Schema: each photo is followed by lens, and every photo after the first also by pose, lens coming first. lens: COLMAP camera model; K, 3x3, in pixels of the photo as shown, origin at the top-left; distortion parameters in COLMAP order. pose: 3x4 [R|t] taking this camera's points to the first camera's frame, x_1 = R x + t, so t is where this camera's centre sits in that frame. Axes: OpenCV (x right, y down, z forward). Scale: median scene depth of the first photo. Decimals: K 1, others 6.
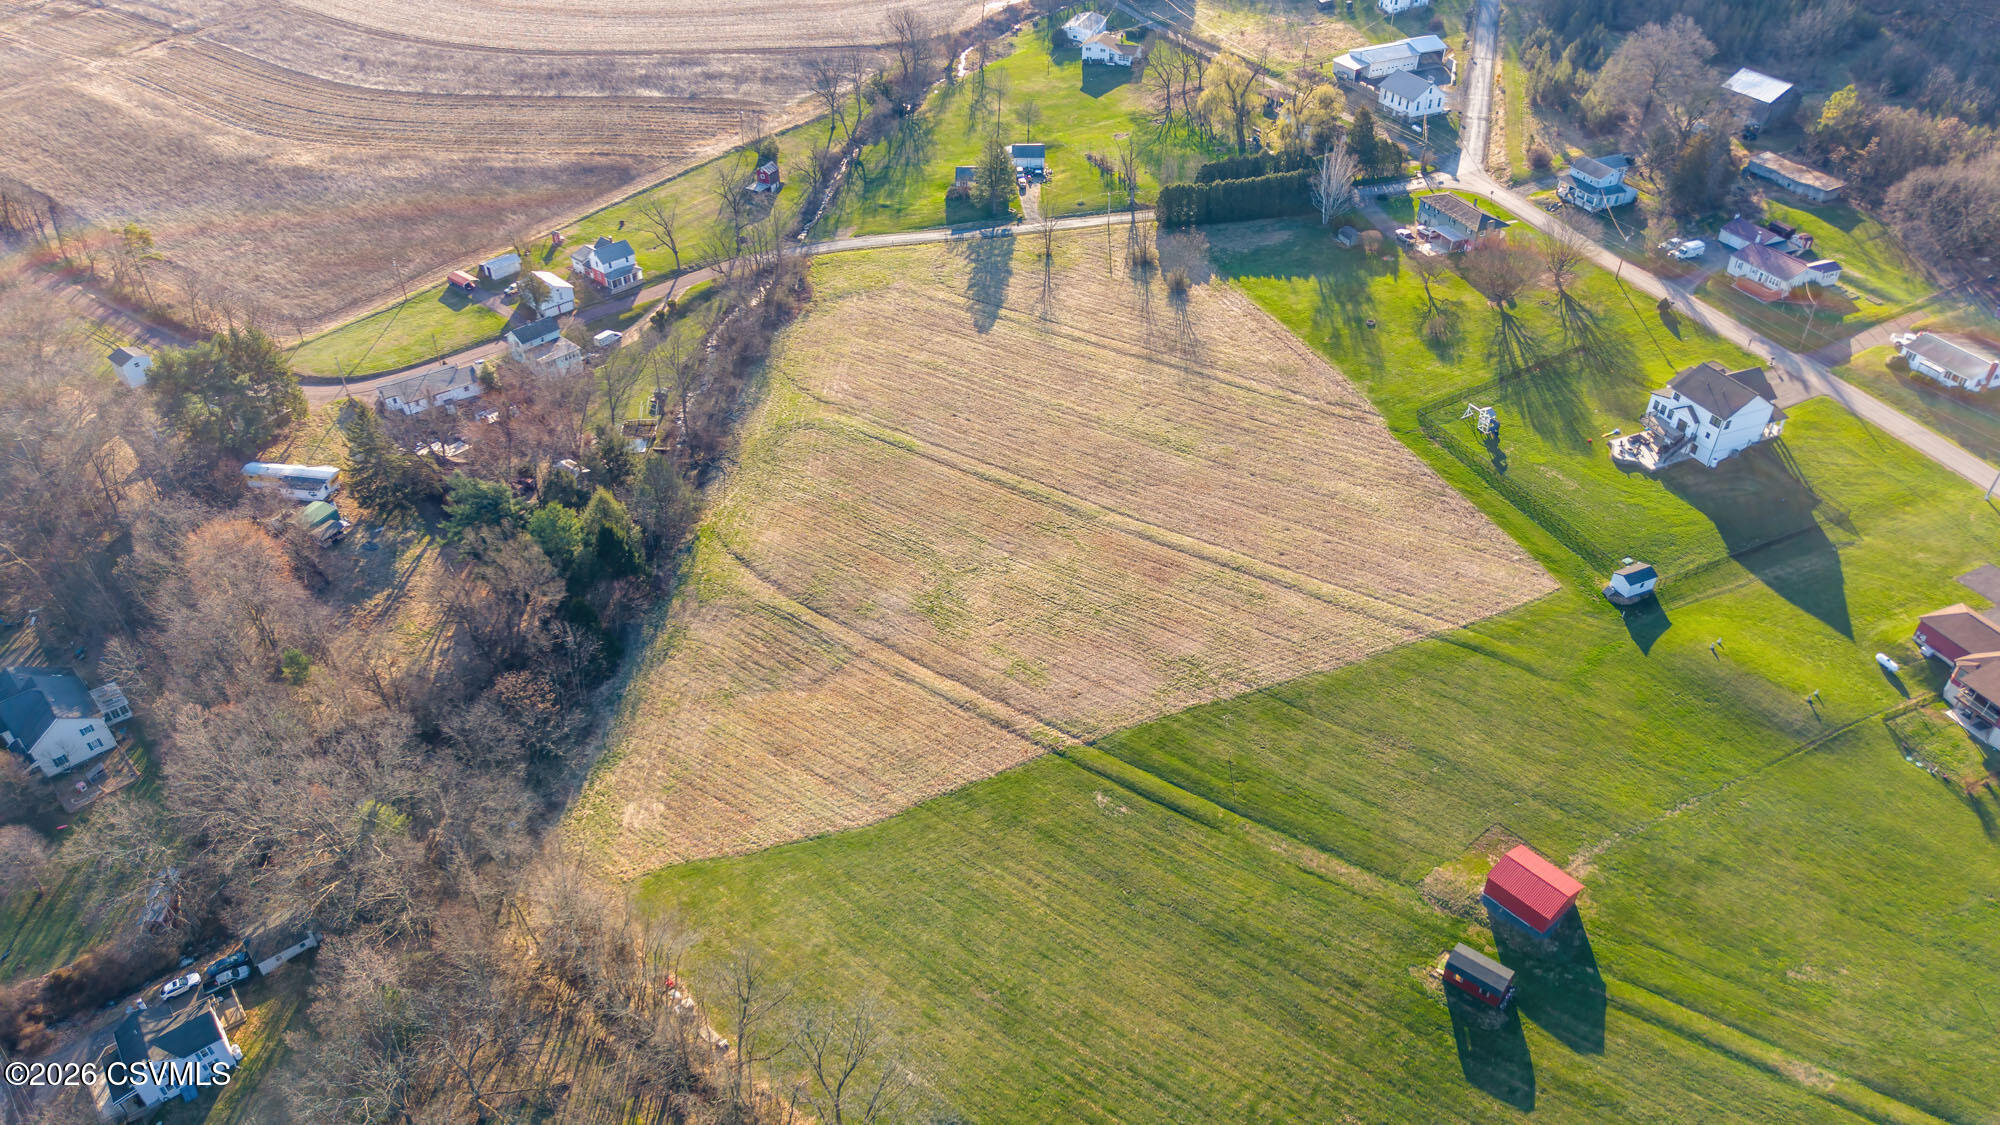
lens RADIAL K [[1343.5, 0, 1000.0], [0, 1343.5, 562.5], [0, 0, 1]] dist [0.054498, -0.064374]
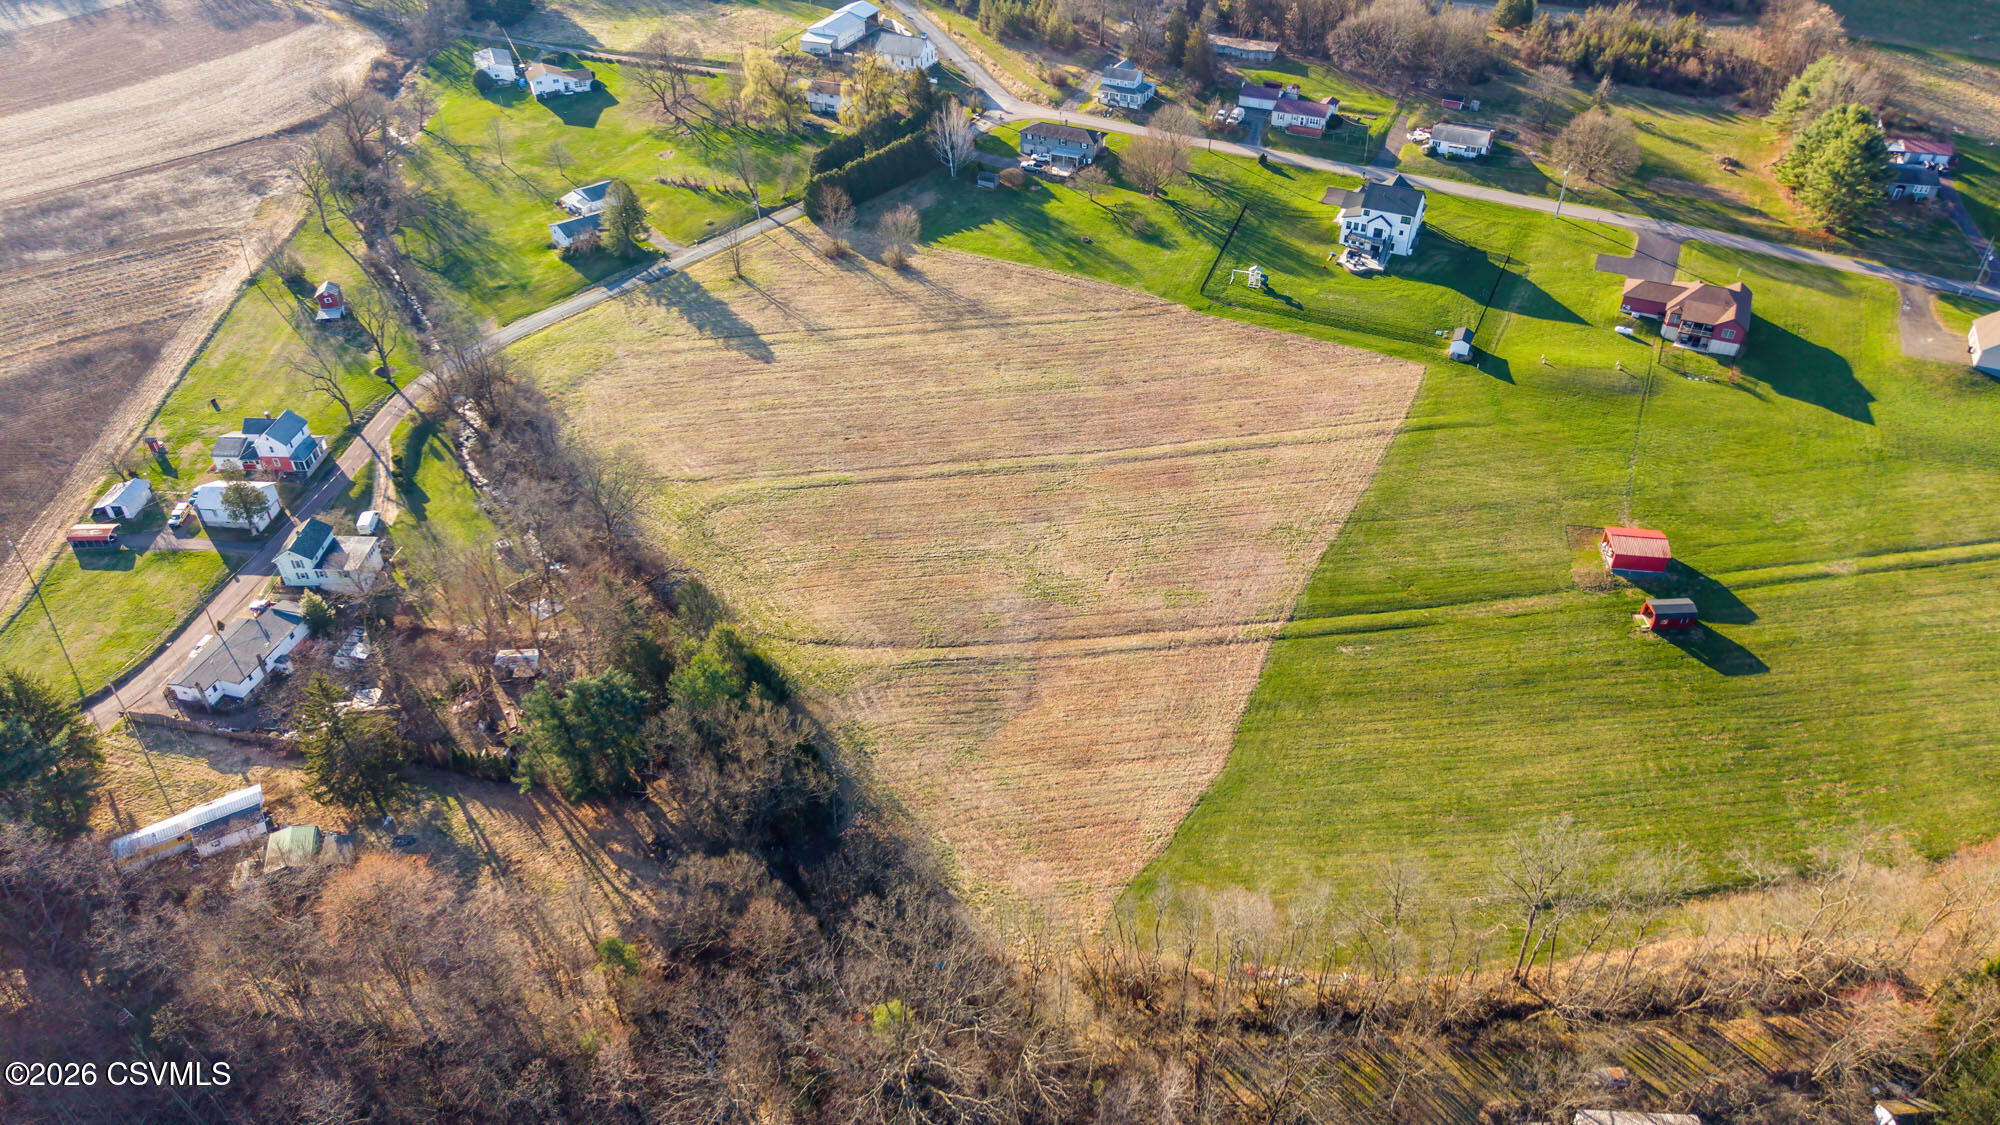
lens RADIAL K [[1314.5, 0, 1002.4], [0, 1314.5, 593.6], [0, 0, 1]] dist [0.024065, -0.023397]
pose [[0.742738, -0.411957, 0.527856, -0.547430], [0.399333, 0.905323, 0.144651, -0.110952], [-0.537470, 0.103353, 0.836925, 0.174655]]
